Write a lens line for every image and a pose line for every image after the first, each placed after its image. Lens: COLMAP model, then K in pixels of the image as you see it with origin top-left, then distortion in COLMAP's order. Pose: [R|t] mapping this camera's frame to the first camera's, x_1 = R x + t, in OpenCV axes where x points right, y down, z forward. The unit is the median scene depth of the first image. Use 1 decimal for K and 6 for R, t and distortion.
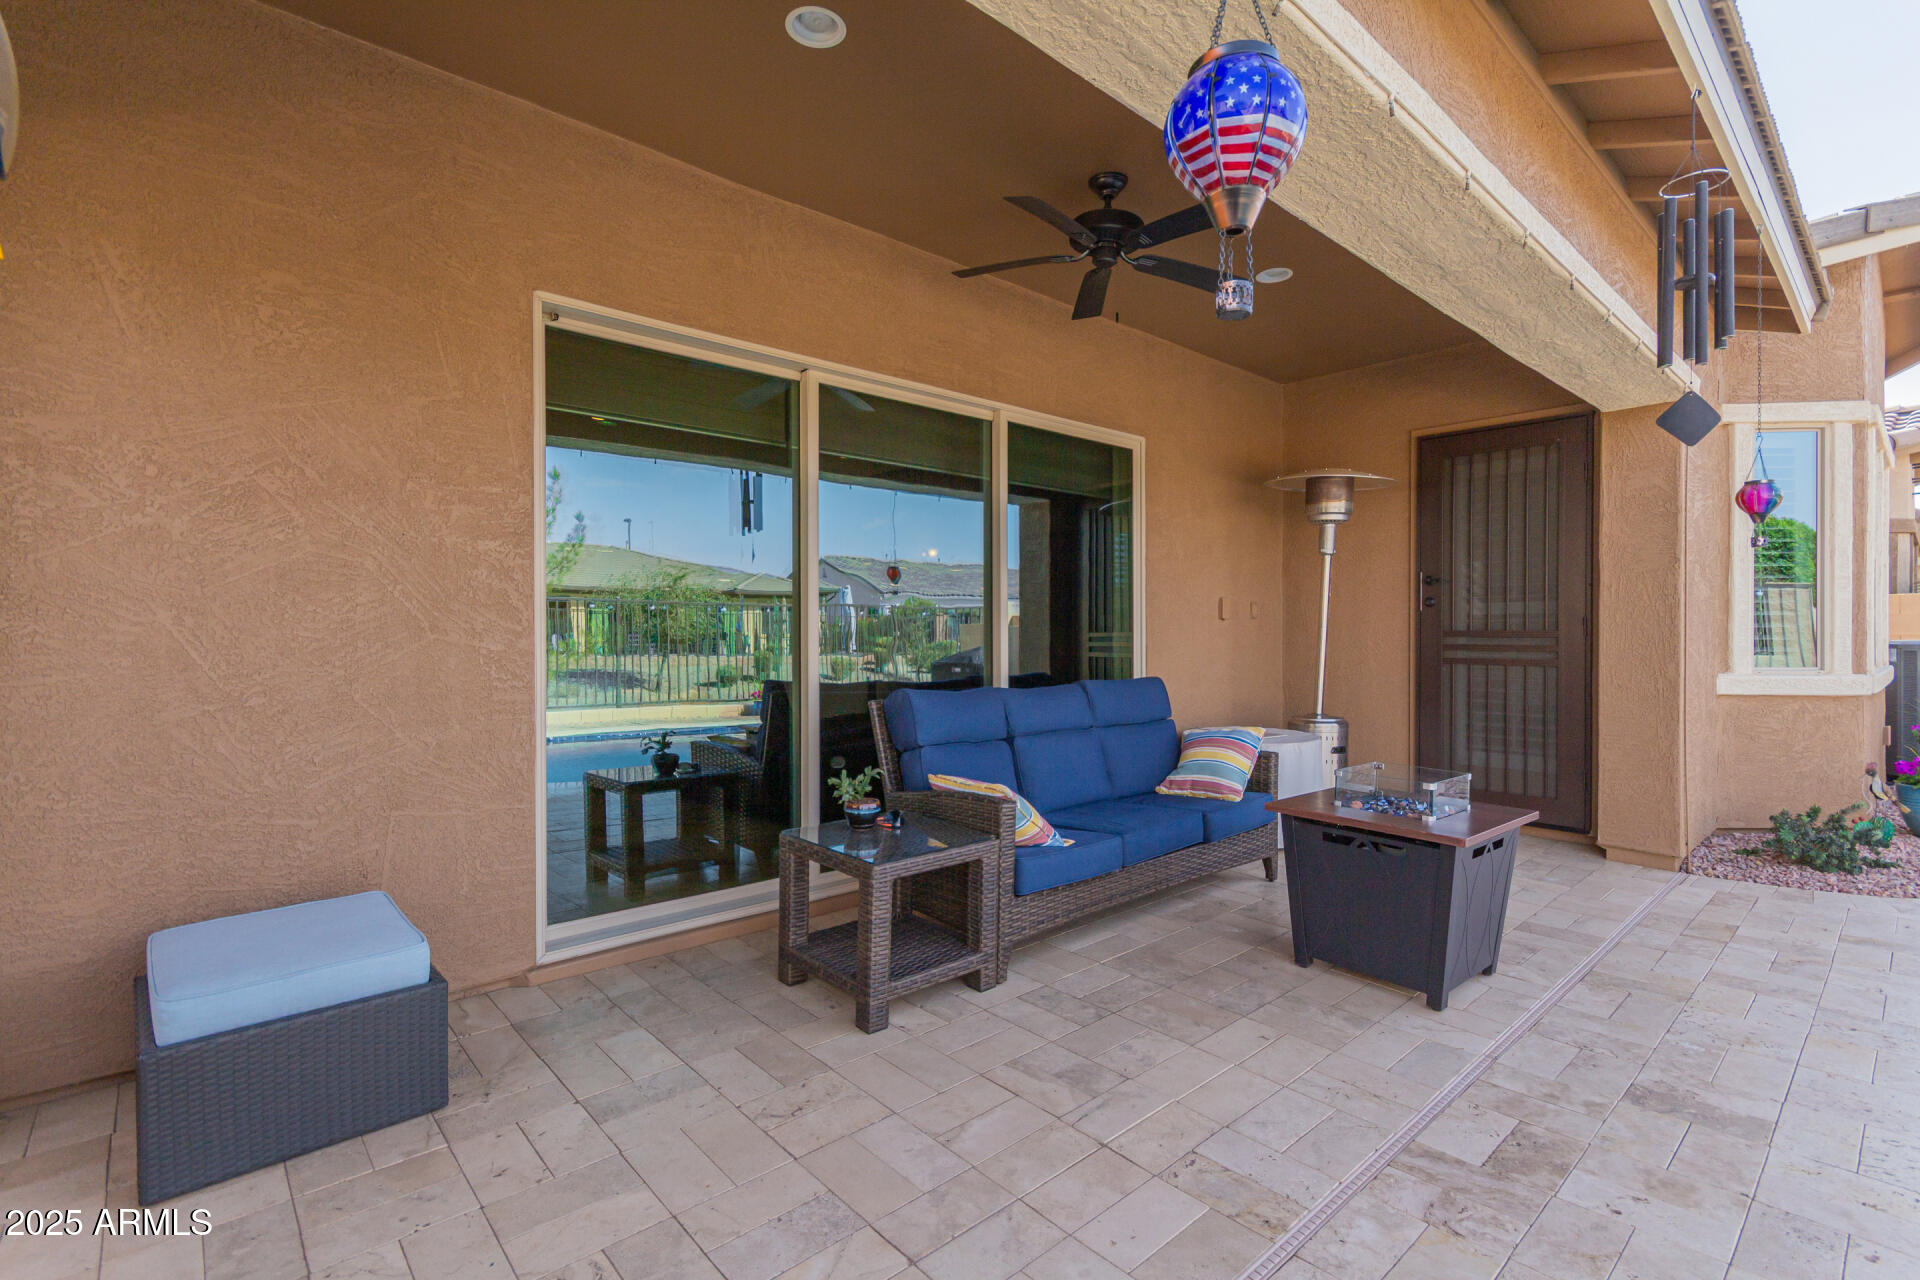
lens RADIAL K [[883.4, 0, 985.6], [0, 883.4, 635.4], [0, 0, 1]] dist [0.002603, -0.001260]
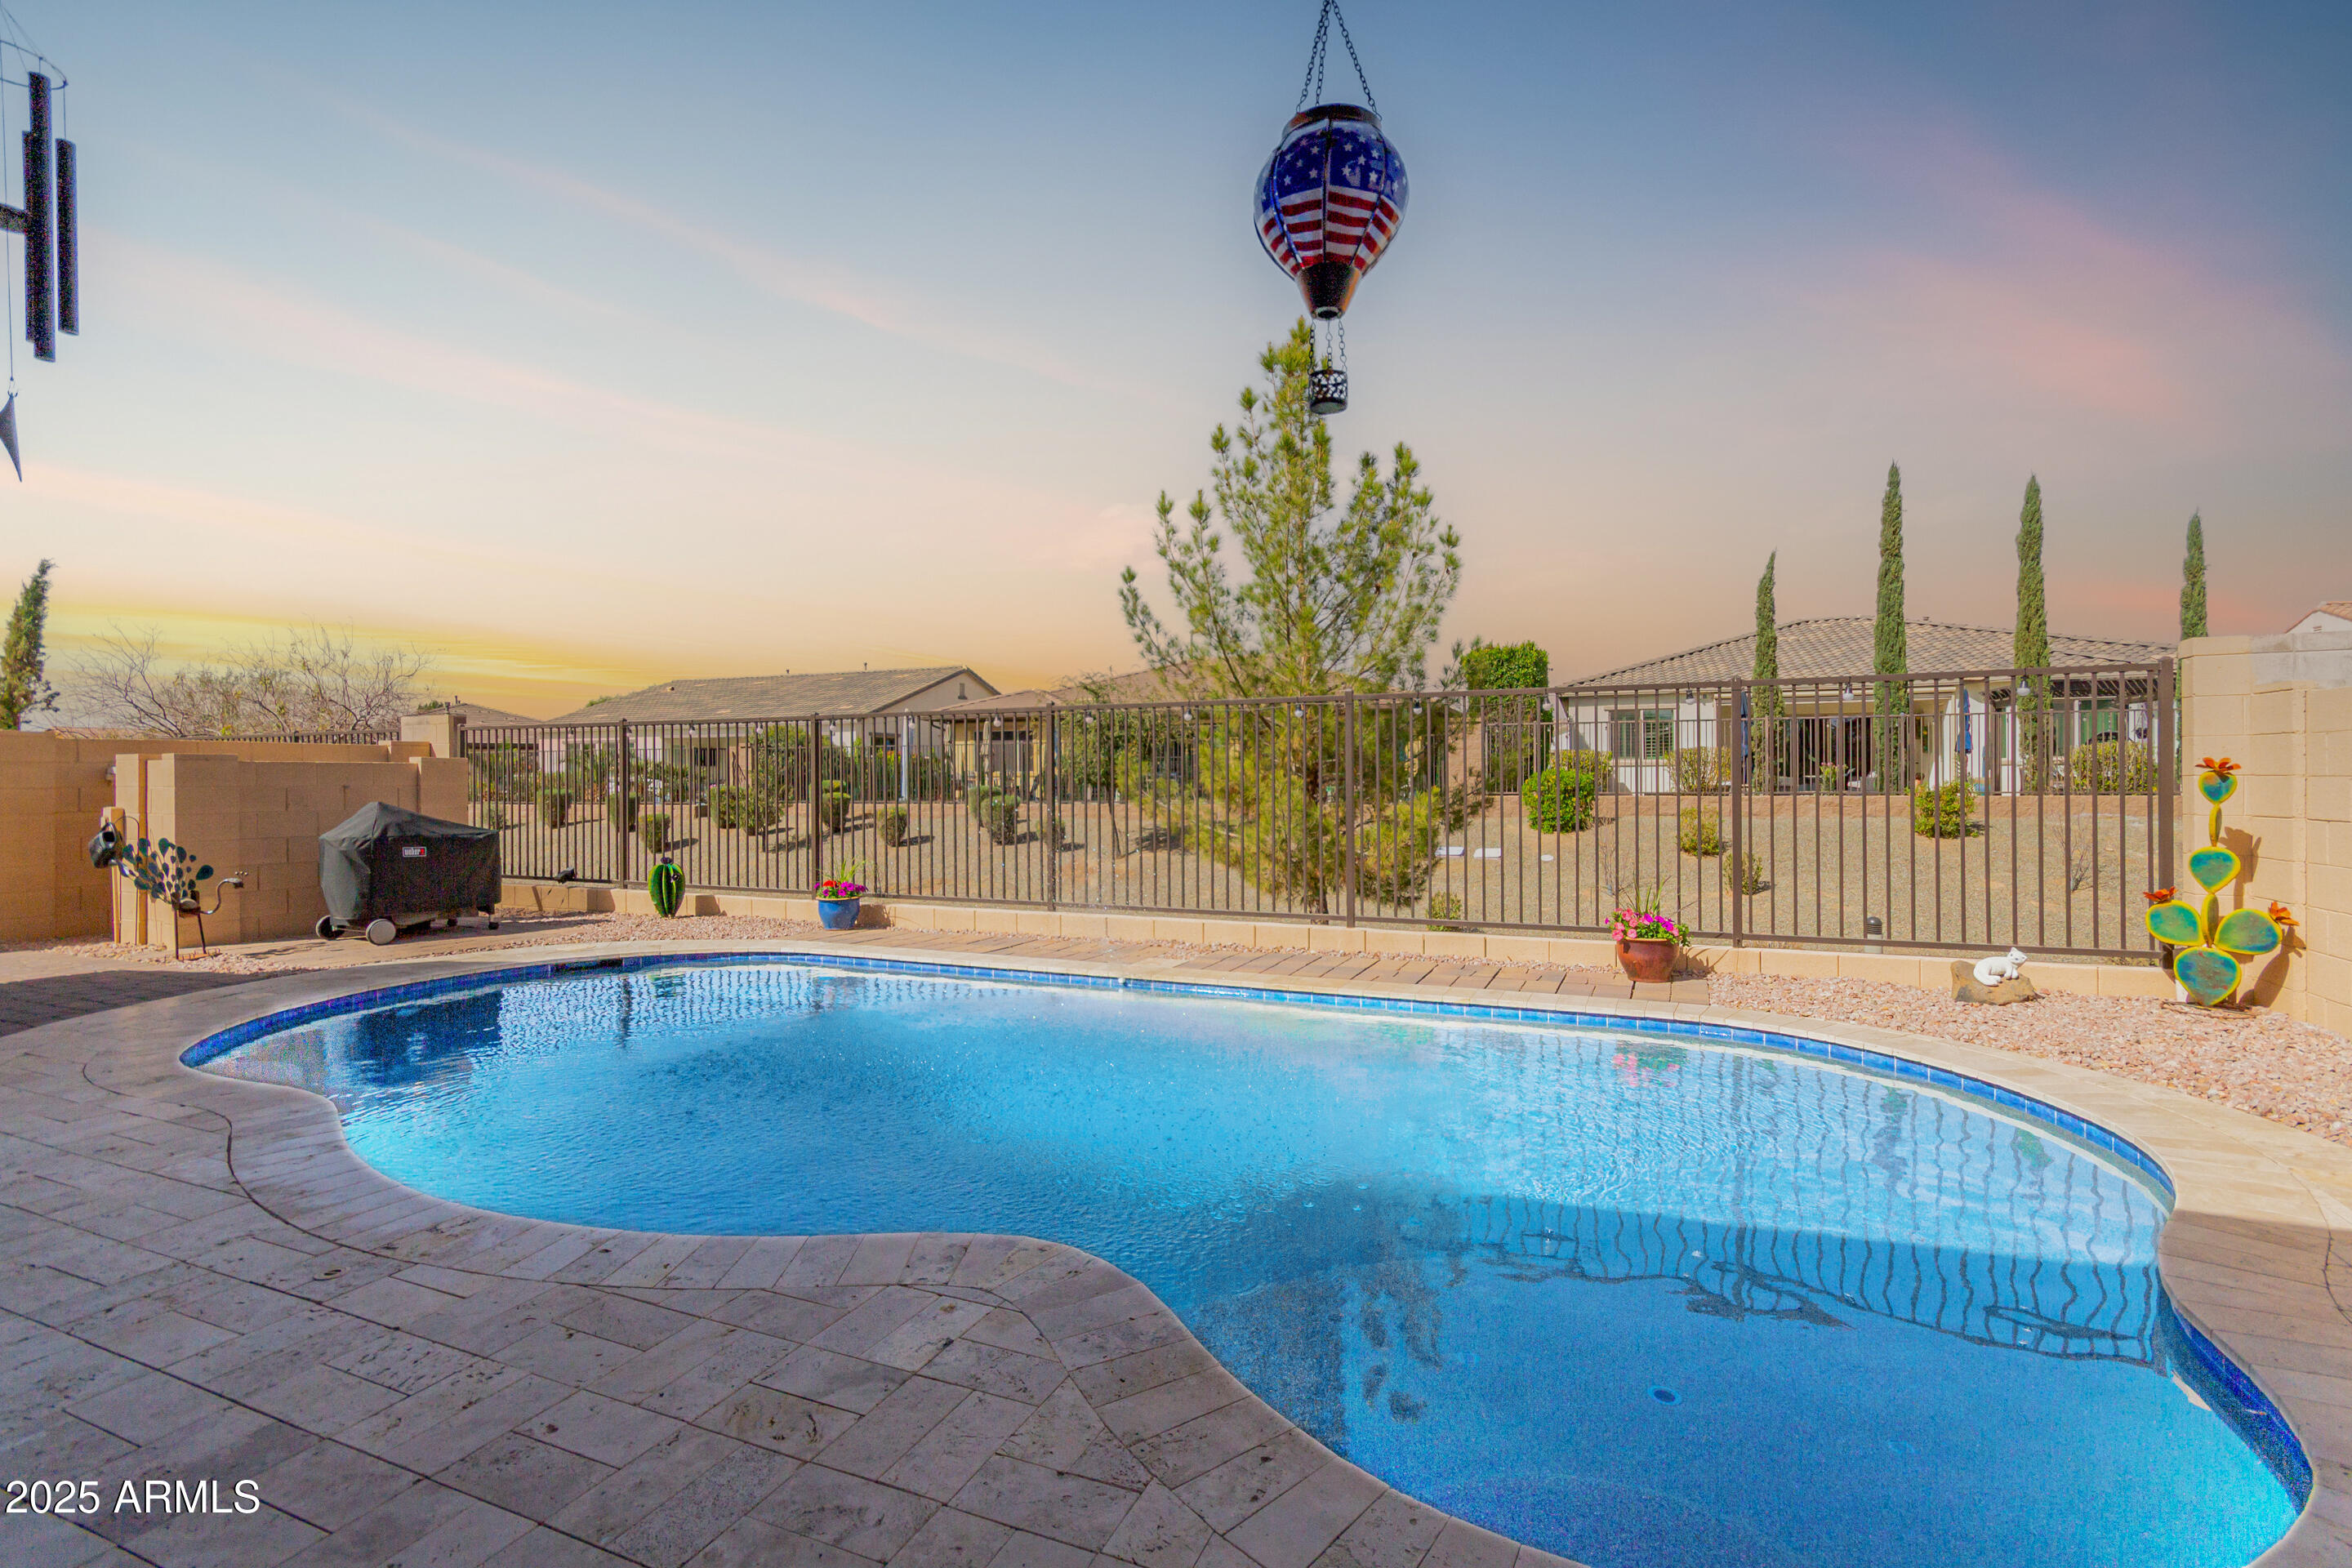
lens RADIAL K [[1082.1, 0, 1186.4], [0, 1082.1, 777.5], [0, 0, 1]] dist [0.002603, -0.001260]
pose [[-0.405308, 0.004389, 0.914170, -0.197979], [0.007361, 0.999972, -0.001537, 0.000924], [-0.914150, 0.006106, -0.405329, 0.462493]]
